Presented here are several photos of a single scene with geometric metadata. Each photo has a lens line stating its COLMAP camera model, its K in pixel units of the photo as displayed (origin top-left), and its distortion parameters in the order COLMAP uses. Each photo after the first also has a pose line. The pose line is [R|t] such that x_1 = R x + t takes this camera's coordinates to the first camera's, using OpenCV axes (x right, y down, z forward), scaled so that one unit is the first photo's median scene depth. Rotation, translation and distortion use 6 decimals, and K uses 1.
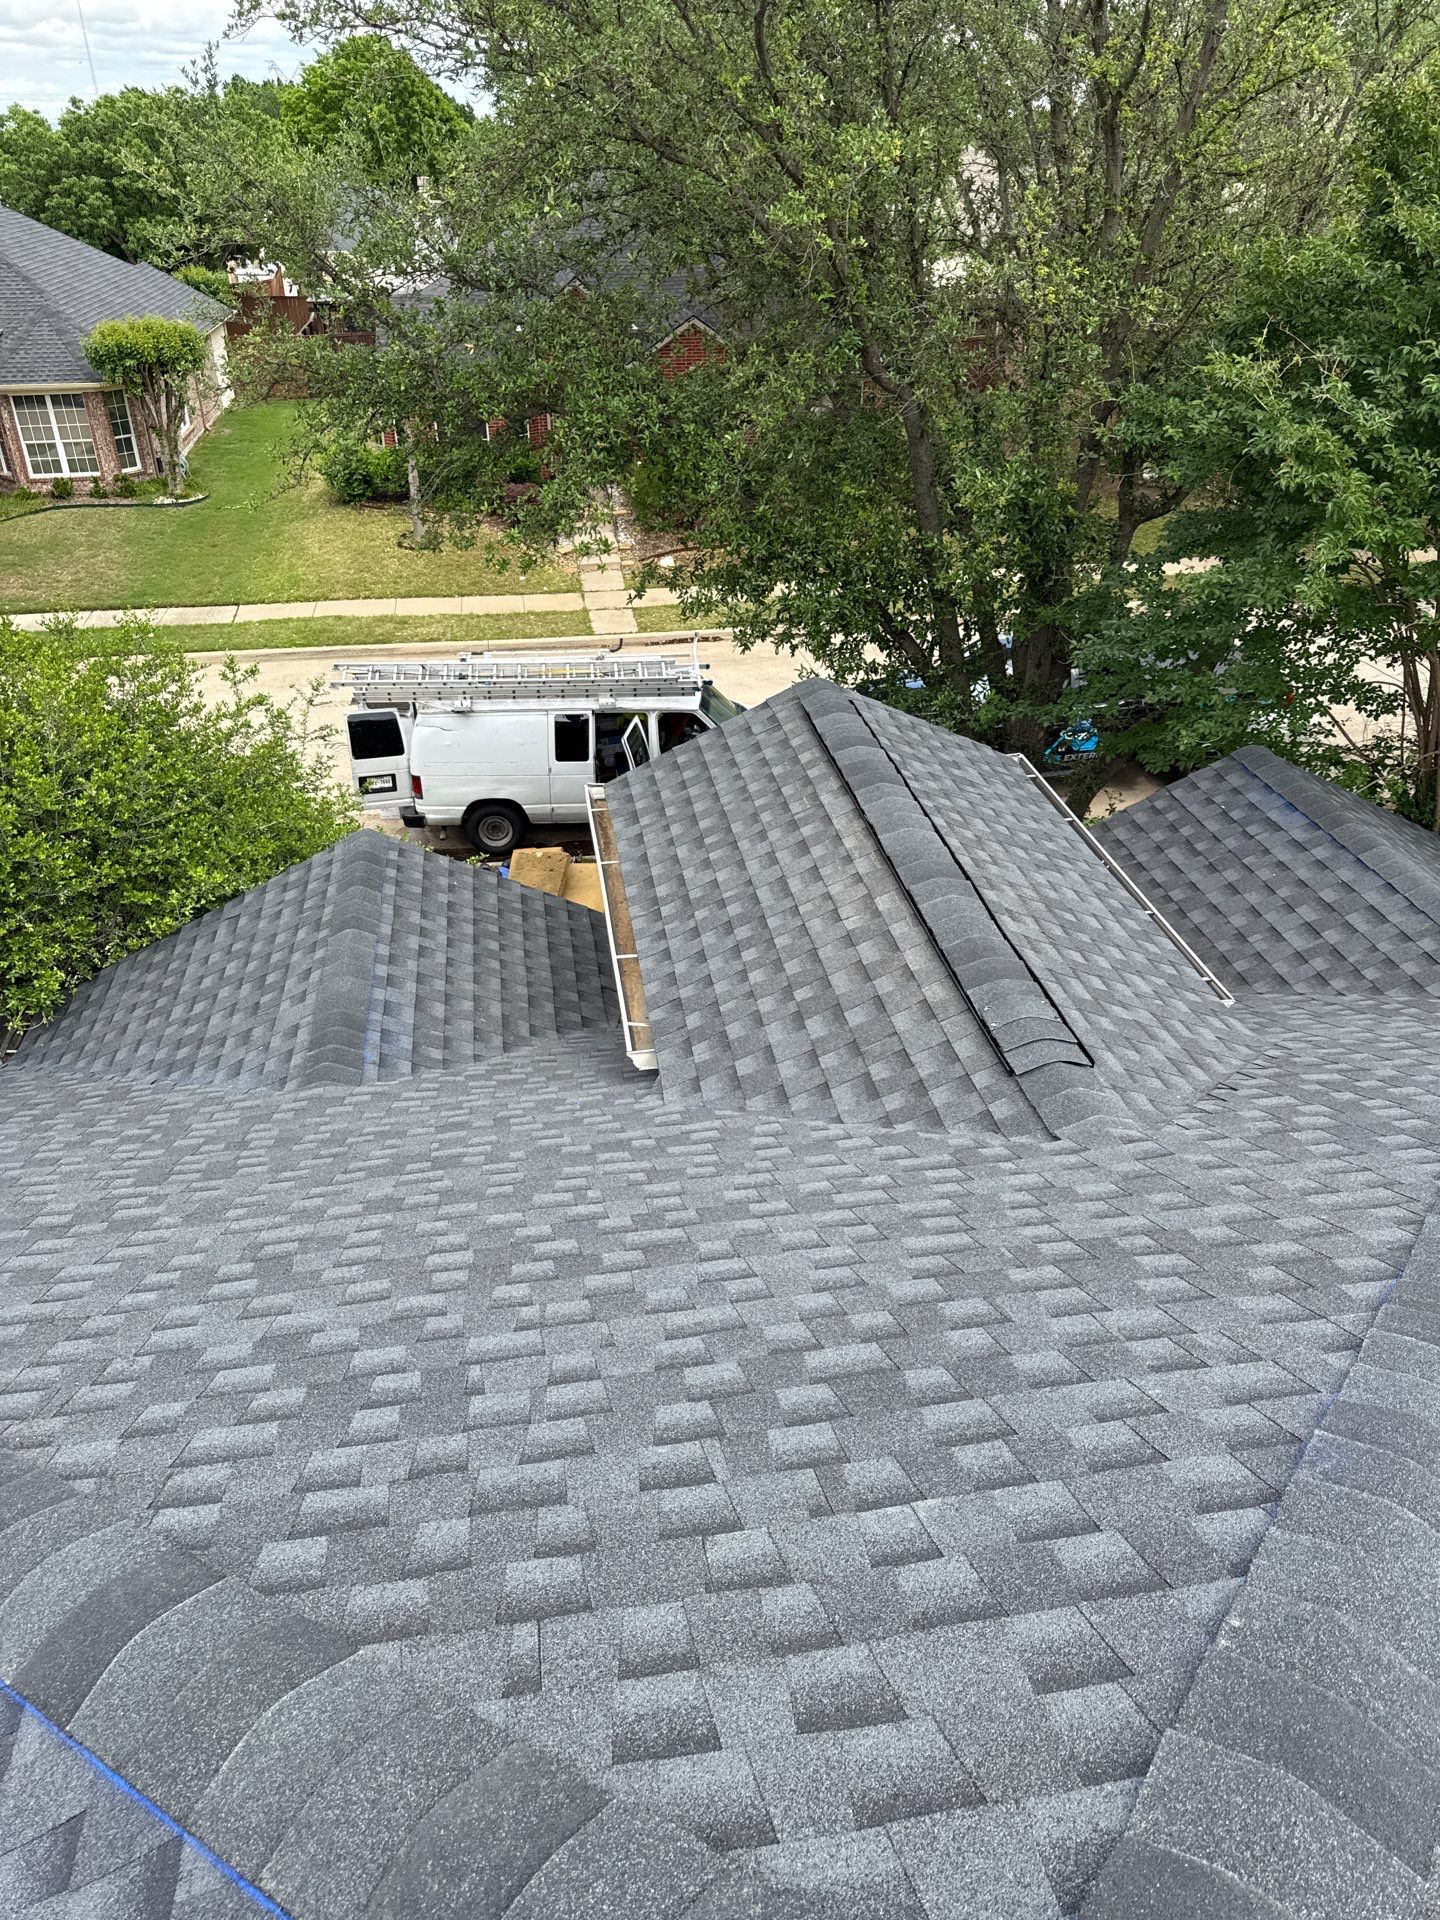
lens RADIAL K [[1349.9, 0, 708.2], [0, 1349.9, 954.9], [0, 0, 1]] dist [0.037021, -0.028660]
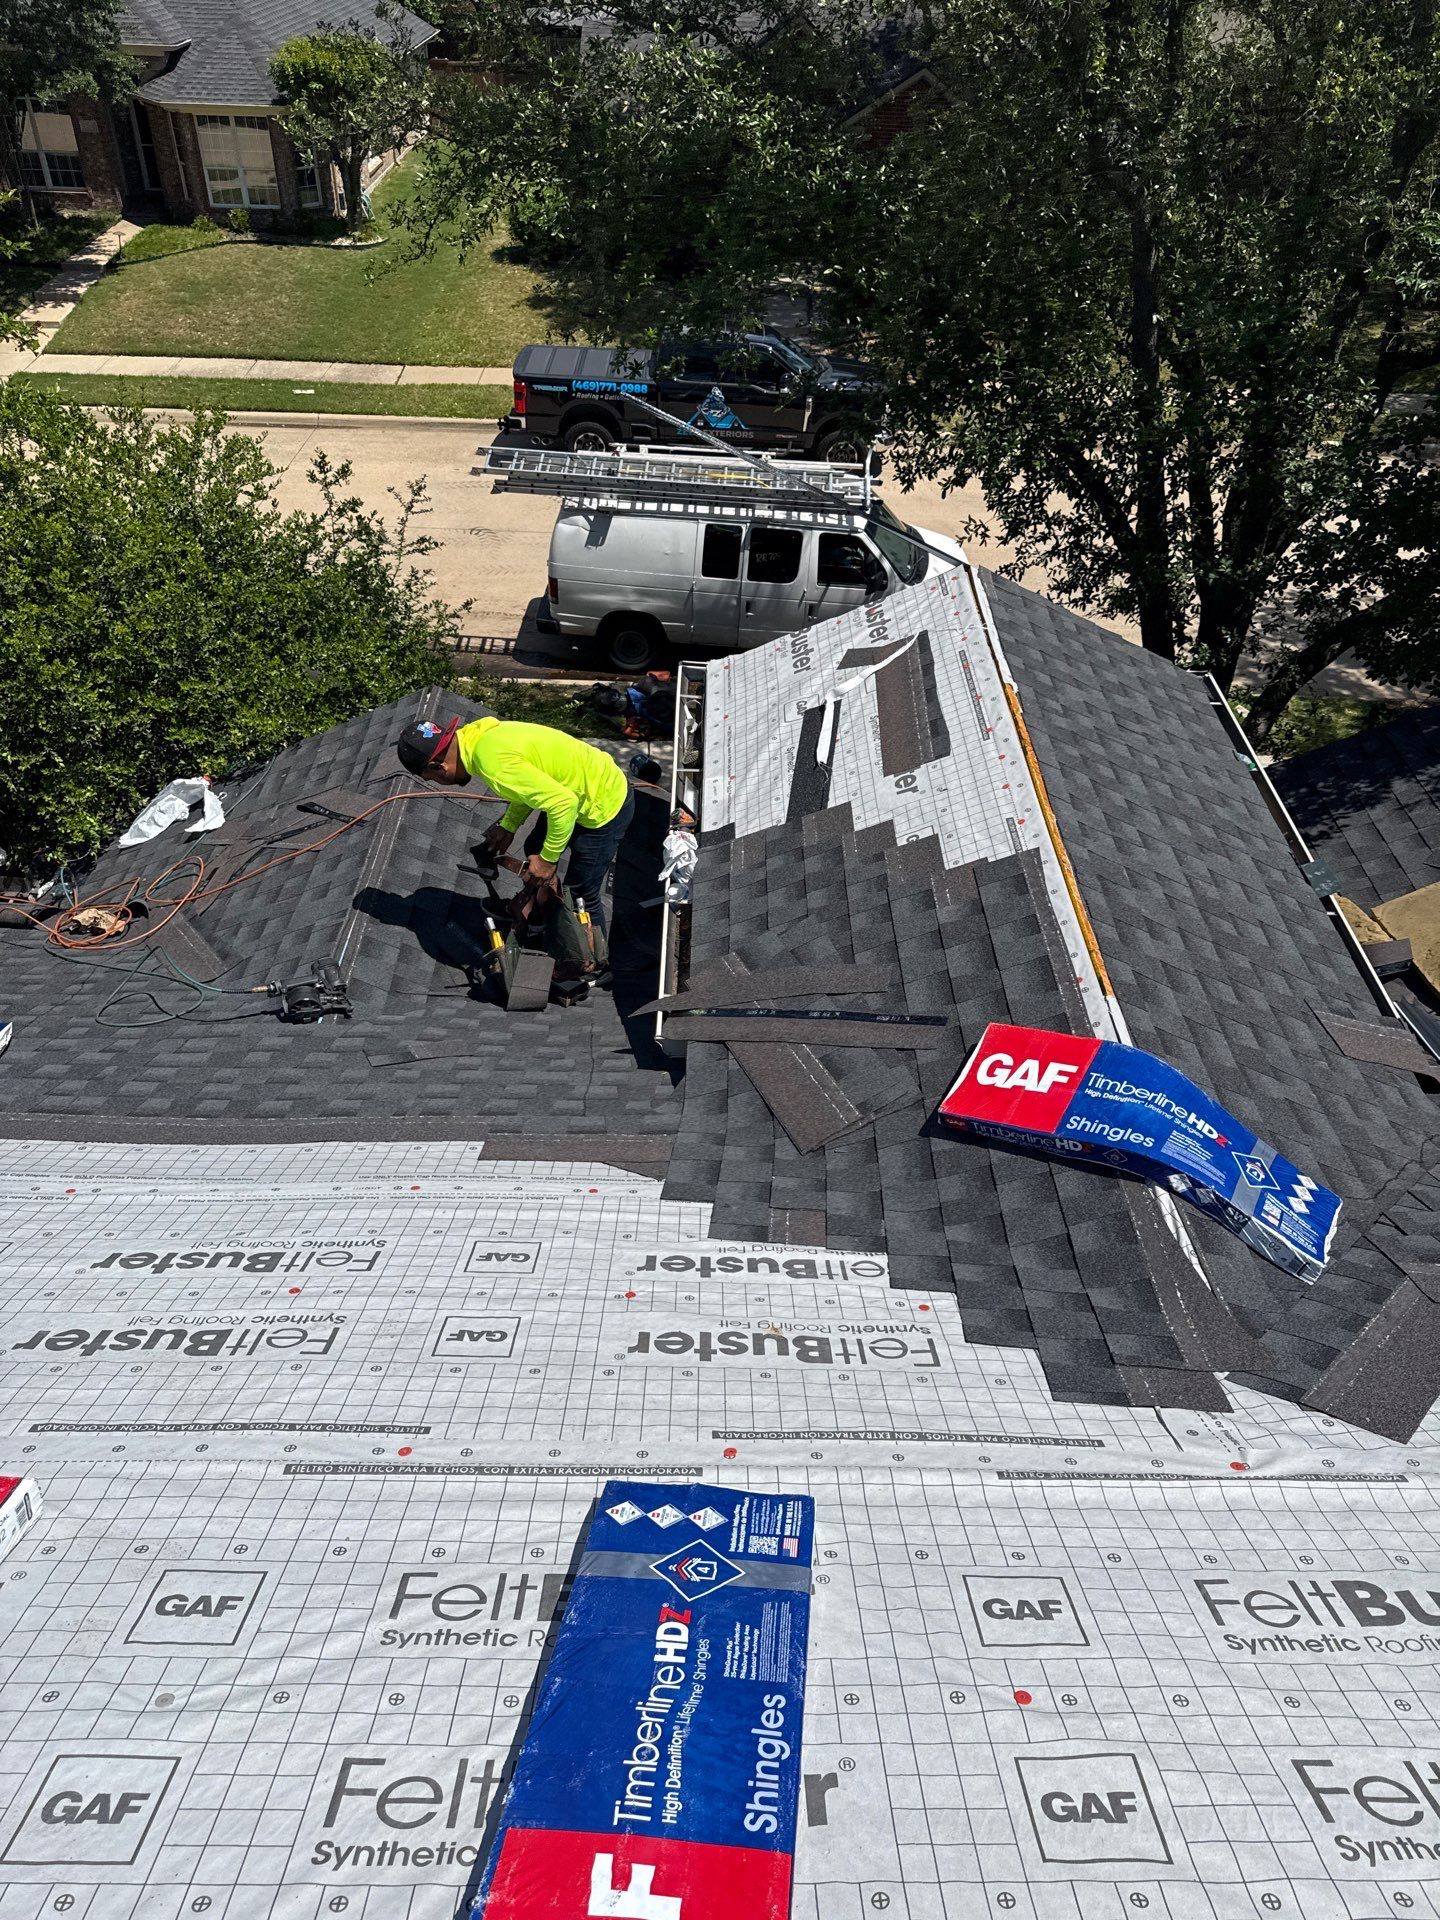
lens RADIAL K [[1349.9, 0, 695.2], [0, 1349.9, 939.1], [0, 0, 1]] dist [0.037021, -0.028660]
pose [[0.986346, 0.125409, -0.106743, 0.007730], [-0.109615, 0.983664, 0.142789, -0.018308], [0.122907, -0.129139, 0.983980, 0.031035]]
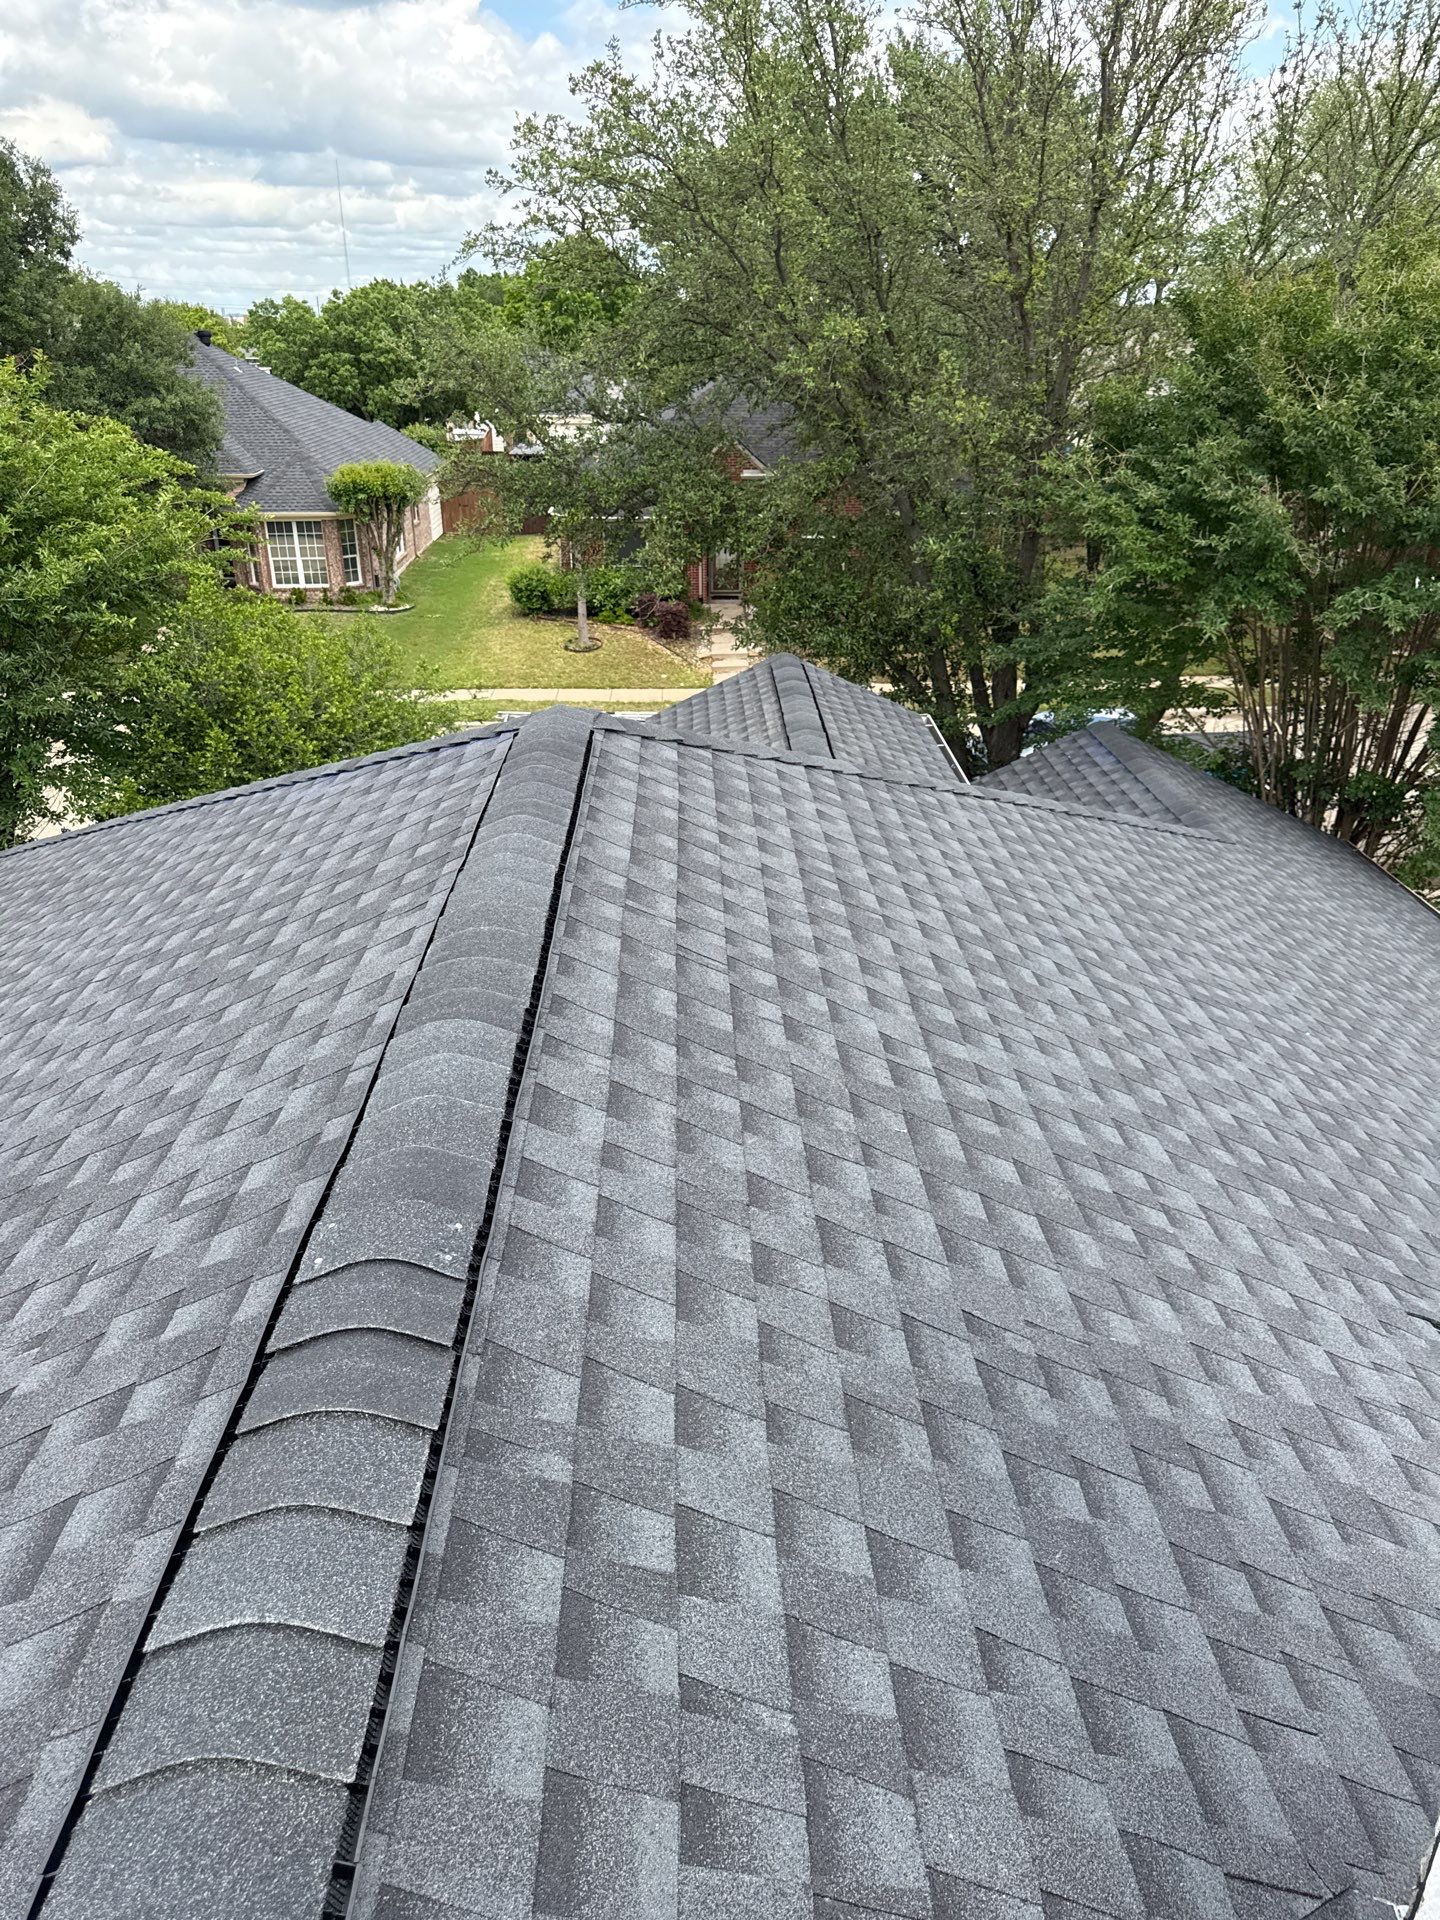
lens RADIAL K [[1349.9, 0, 689.3], [0, 1349.9, 951.3], [0, 0, 1]] dist [0.037021, -0.028660]
pose [[0.990107, 0.056583, -0.128400, 0.047062], [-0.069716, 0.992521, -0.100210, 0.073510], [0.121769, 0.108170, 0.986647, -0.124062]]
